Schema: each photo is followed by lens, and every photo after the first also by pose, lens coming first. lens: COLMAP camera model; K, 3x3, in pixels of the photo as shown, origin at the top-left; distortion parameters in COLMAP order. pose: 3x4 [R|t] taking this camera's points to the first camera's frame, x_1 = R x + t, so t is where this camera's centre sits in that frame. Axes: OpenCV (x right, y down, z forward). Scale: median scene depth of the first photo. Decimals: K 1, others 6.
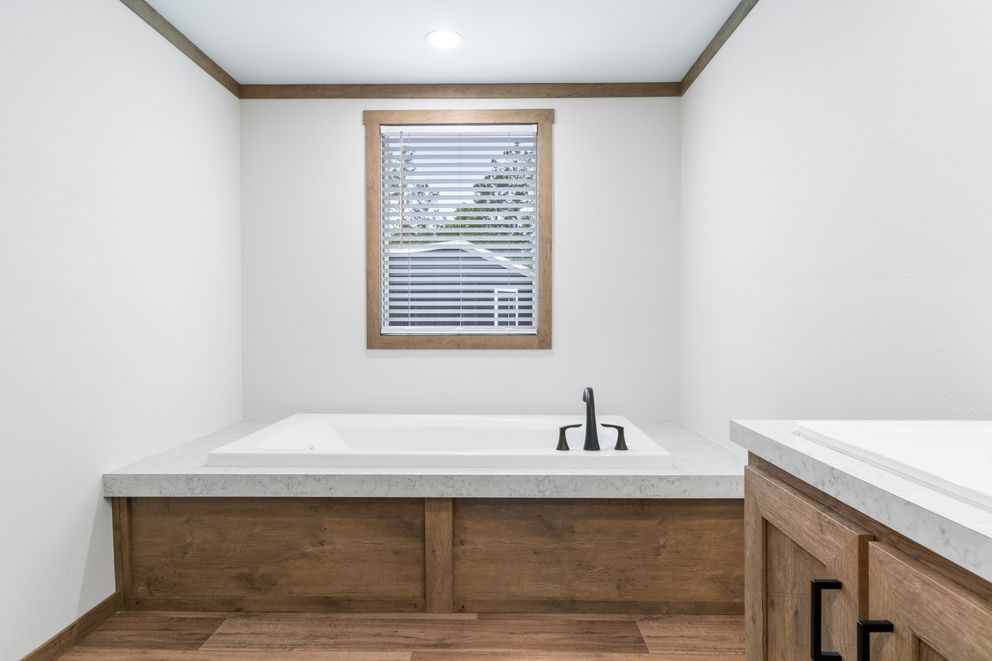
lens RADIAL K [[563.4, 0, 495.3], [0, 563.4, 332.4], [0, 0, 1]] dist [0.003078, 0.002358]
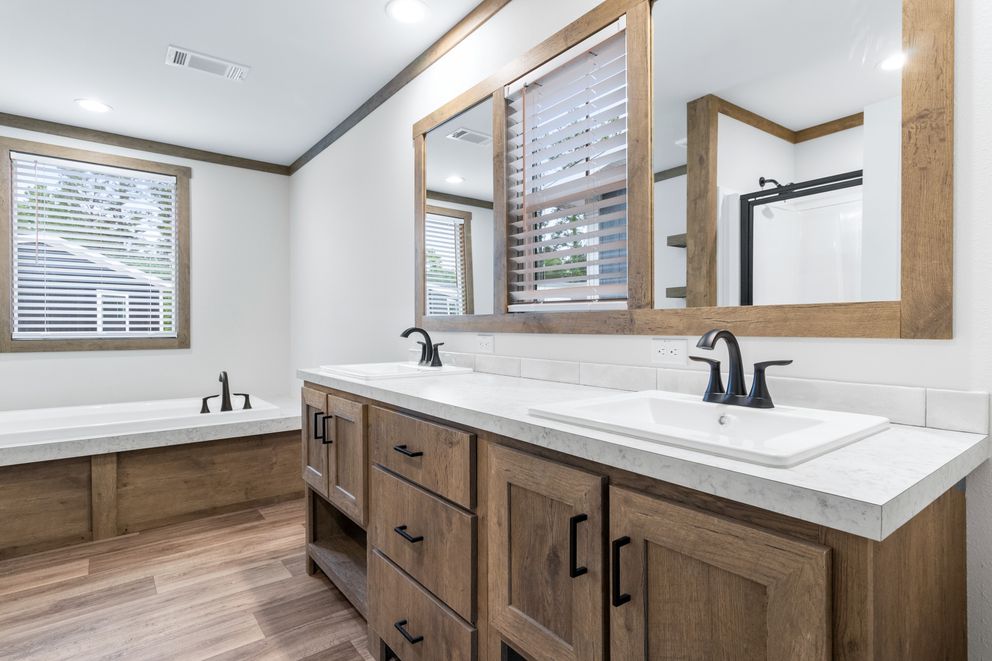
lens RADIAL K [[507.4, 0, 496.0], [0, 507.4, 330.5], [0, 0, 1]] dist [-0.002621, -0.000557]
pose [[0.782509, -0.004249, 0.622625, -0.118511], [0.013353, 0.999861, -0.009959, 0.013235], [-0.622496, 0.016107, 0.782457, -0.566027]]
